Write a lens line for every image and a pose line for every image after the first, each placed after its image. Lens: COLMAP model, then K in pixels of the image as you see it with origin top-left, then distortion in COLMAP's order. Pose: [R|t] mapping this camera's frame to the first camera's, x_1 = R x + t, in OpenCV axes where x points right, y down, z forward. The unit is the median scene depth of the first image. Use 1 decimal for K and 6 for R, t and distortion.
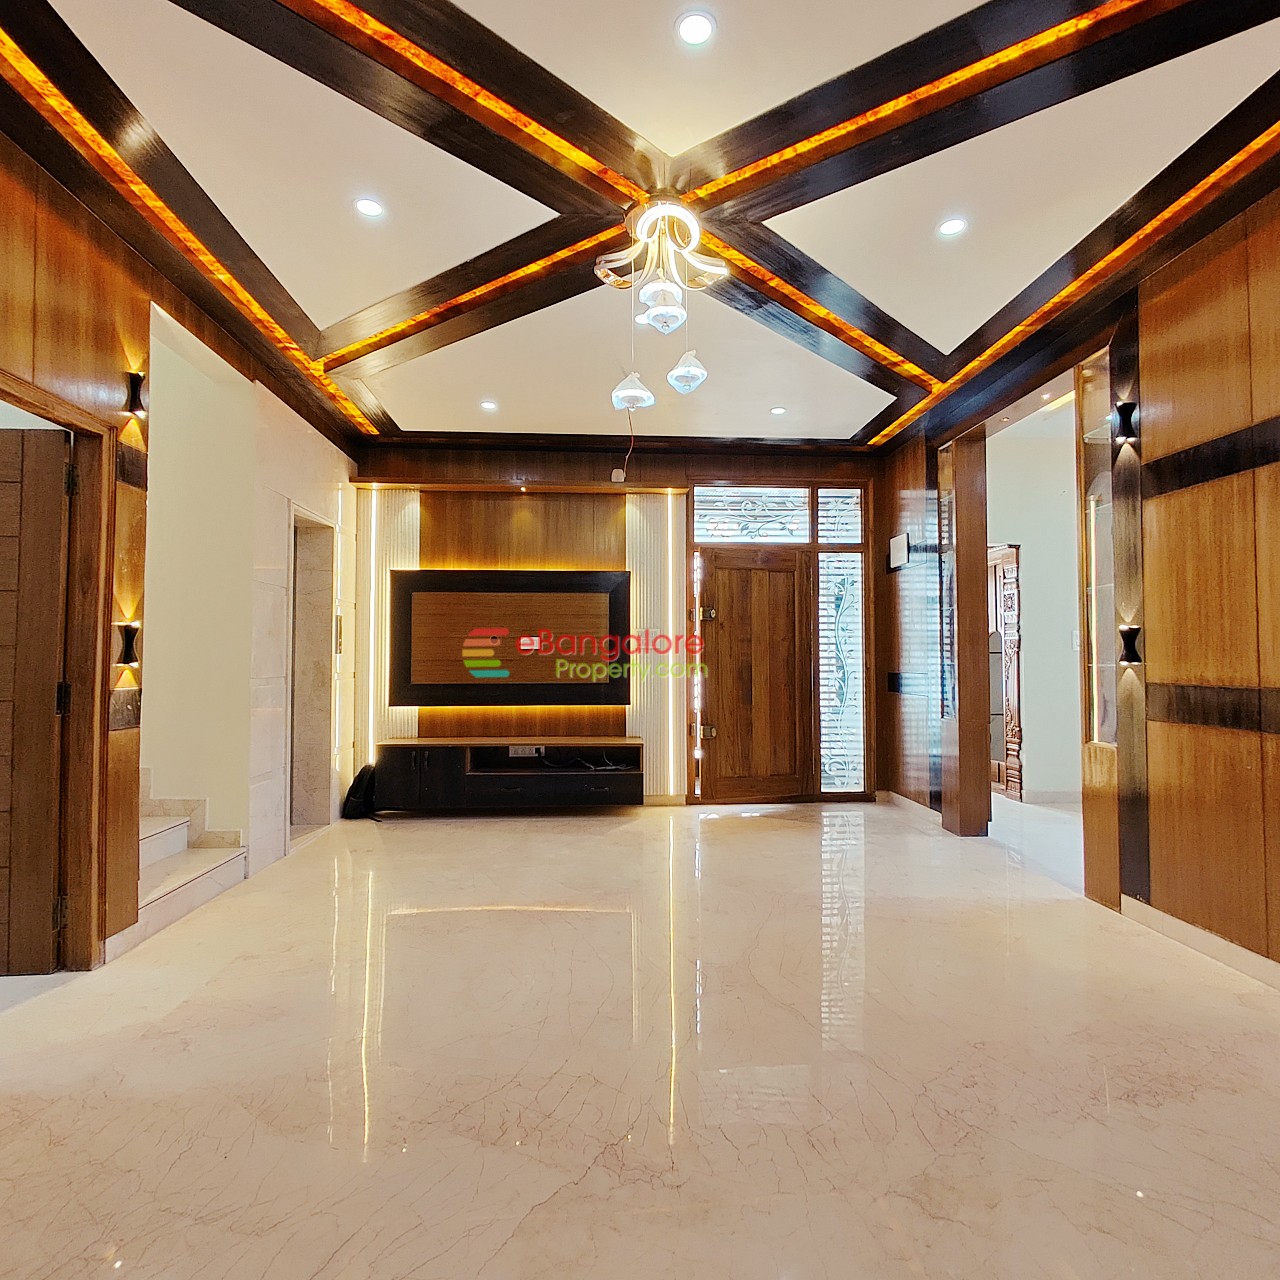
lens RADIAL K [[743.6, 0, 642.8], [0, 743.6, 632.1], [0, 0, 1]] dist [0.008300, 0.000610]
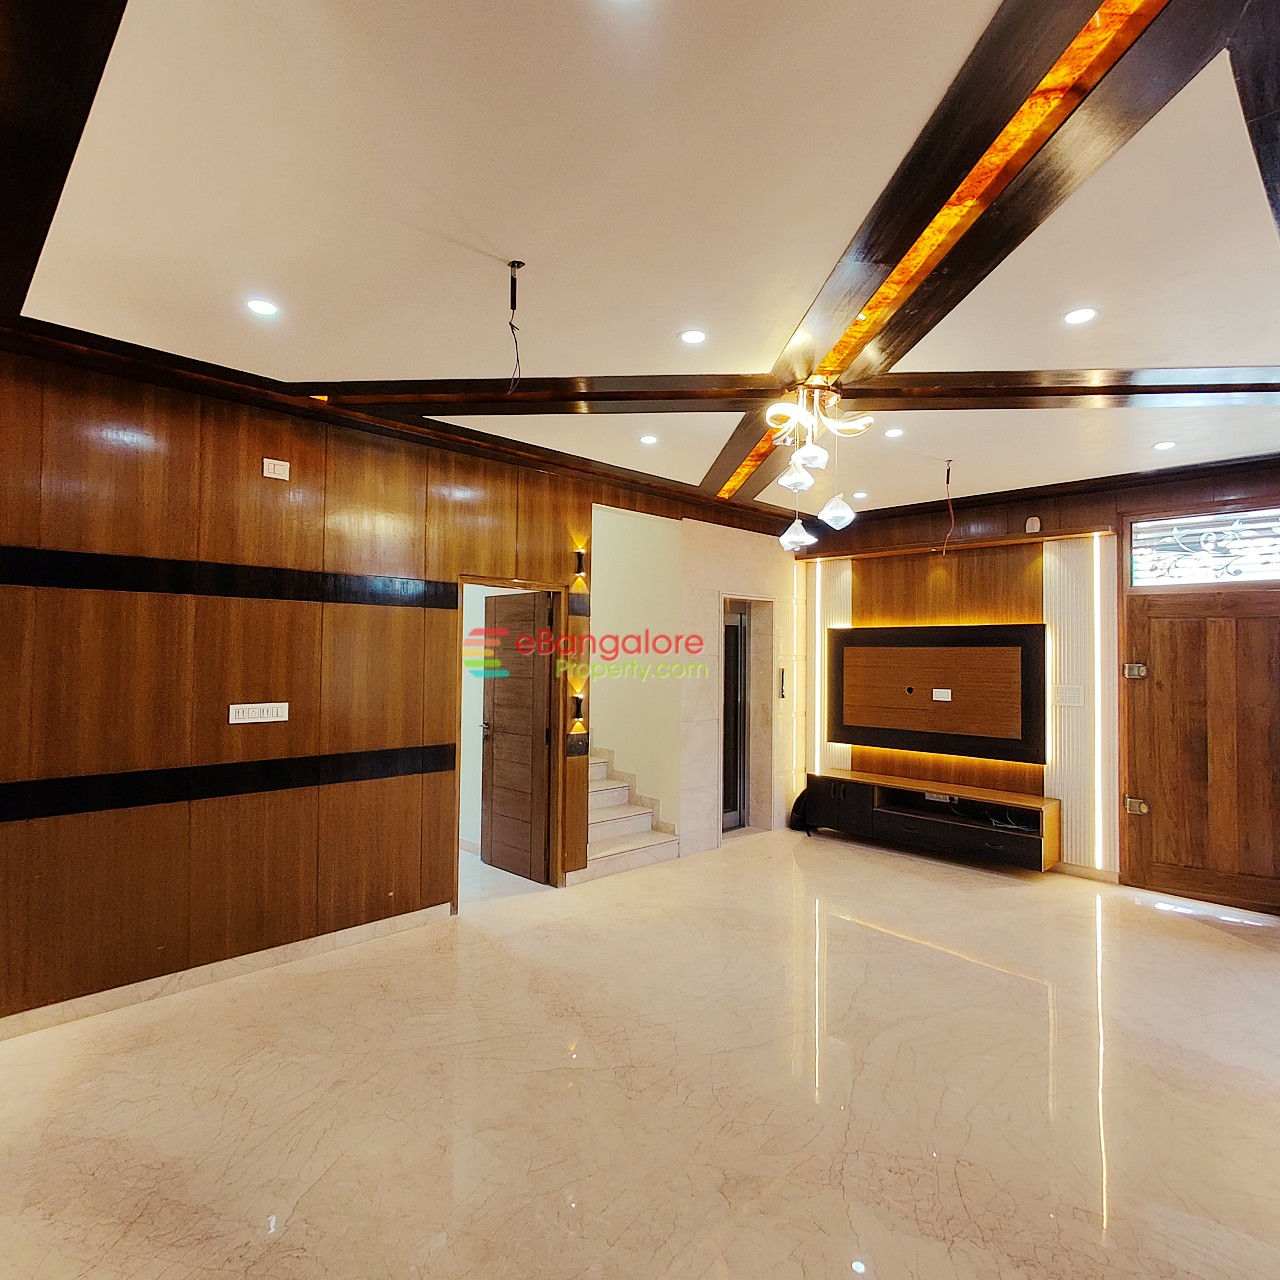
lens RADIAL K [[736.7, 0, 640.0], [0, 736.7, 640.0], [0, 0, 1]] dist [-0.003859, 0.000053]
pose [[0.651988, -0.007873, -0.758188, 0.358815], [0.015734, 0.999871, 0.003147, -0.072920], [0.758066, -0.013981, 0.652028, -0.004070]]
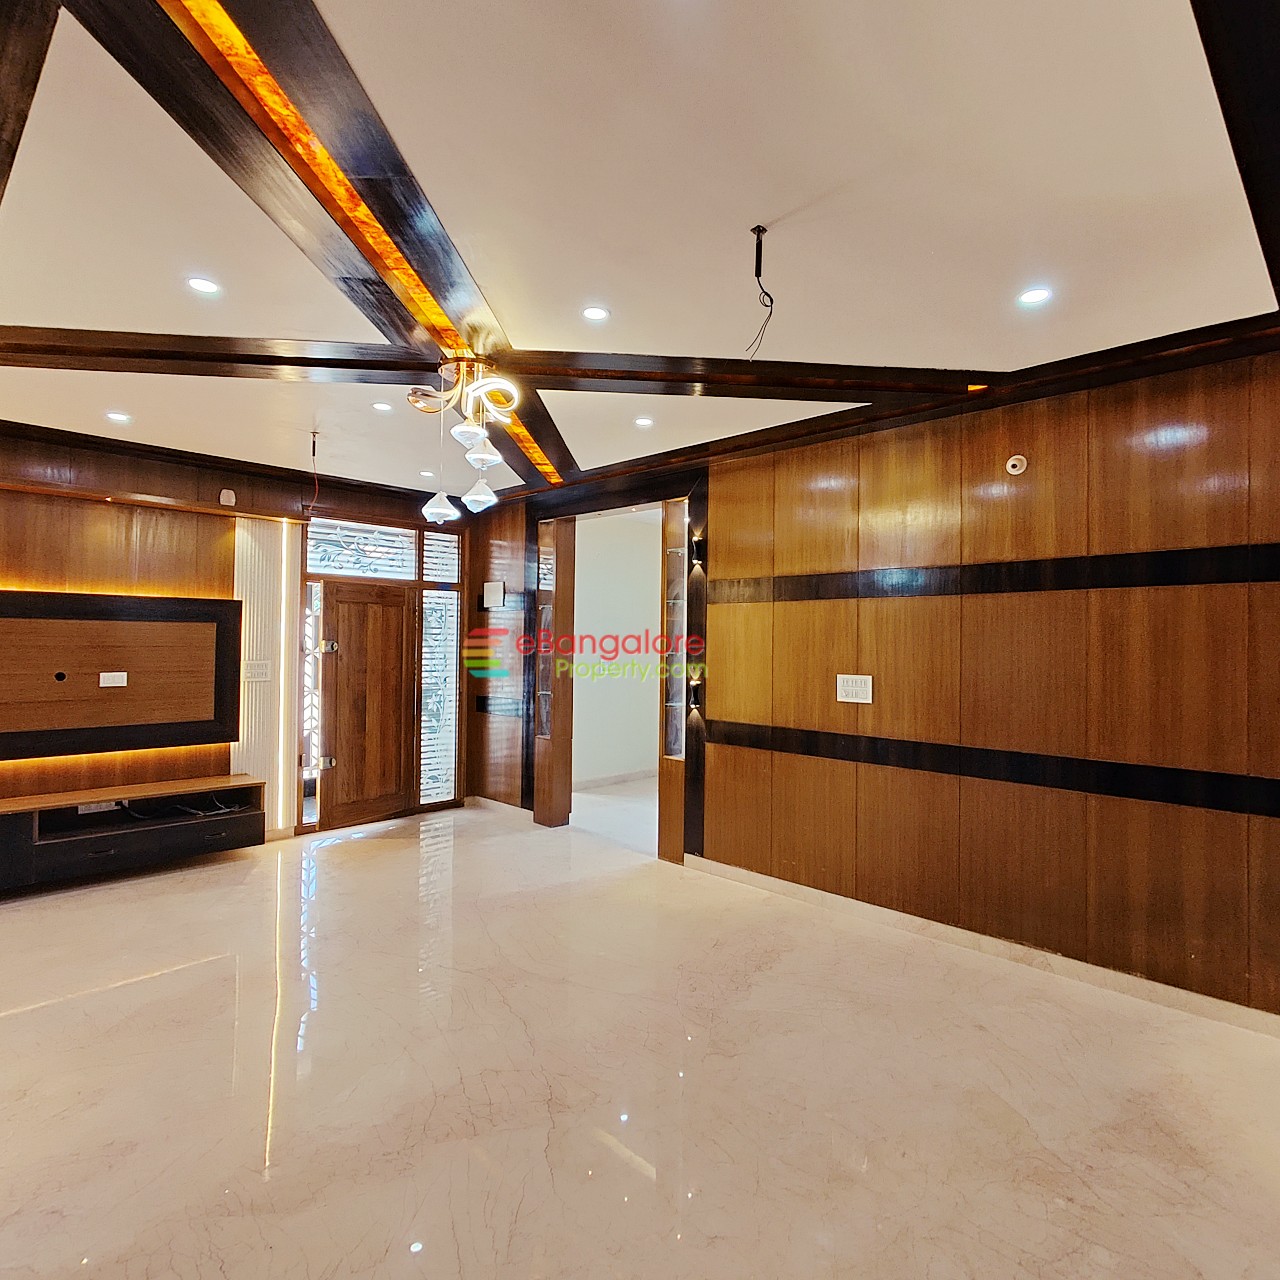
lens RADIAL K [[743.6, 0, 642.8], [0, 743.6, 632.1], [0, 0, 1]] dist [0.008300, 0.000610]
pose [[0.748348, 0.018472, 0.663049, -0.264878], [-0.035862, 0.999277, 0.012637, -0.072333], [-0.662336, -0.033235, 0.748470, -0.049806]]
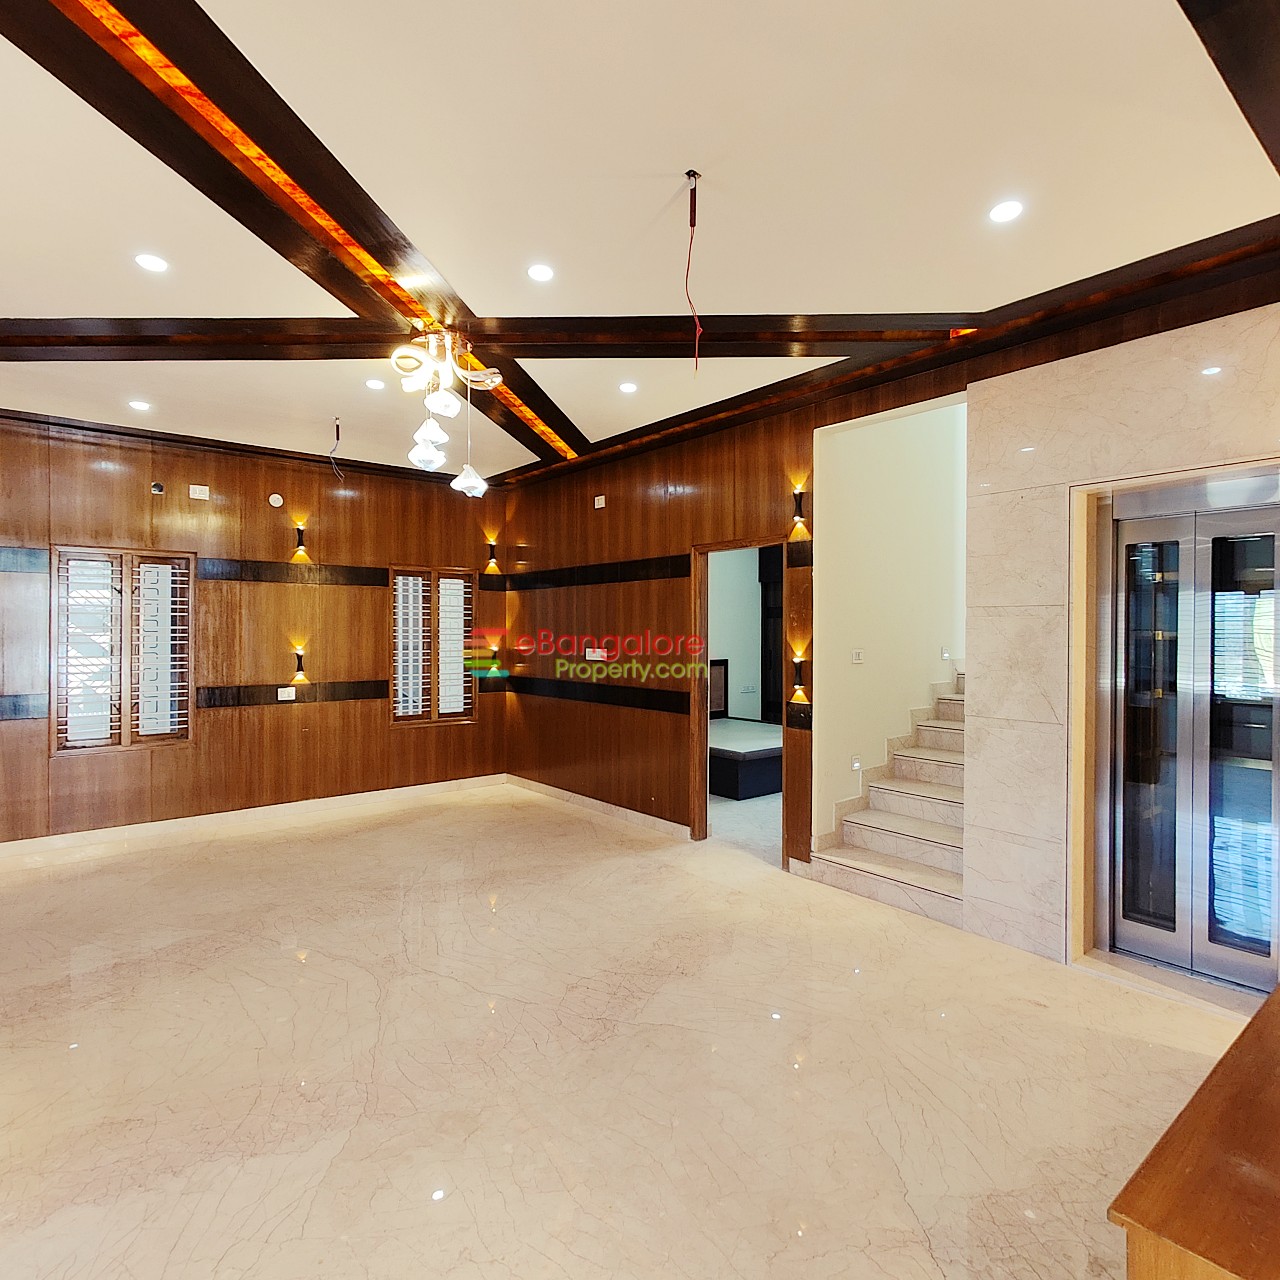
lens RADIAL K [[743.6, 0, 642.8], [0, 743.6, 632.1], [0, 0, 1]] dist [0.008300, 0.000610]
pose [[-0.808429, 0.001732, -0.588591, 0.228658], [0.021445, 0.999418, -0.026515, -0.016802], [0.588203, -0.034058, -0.807996, 1.027624]]
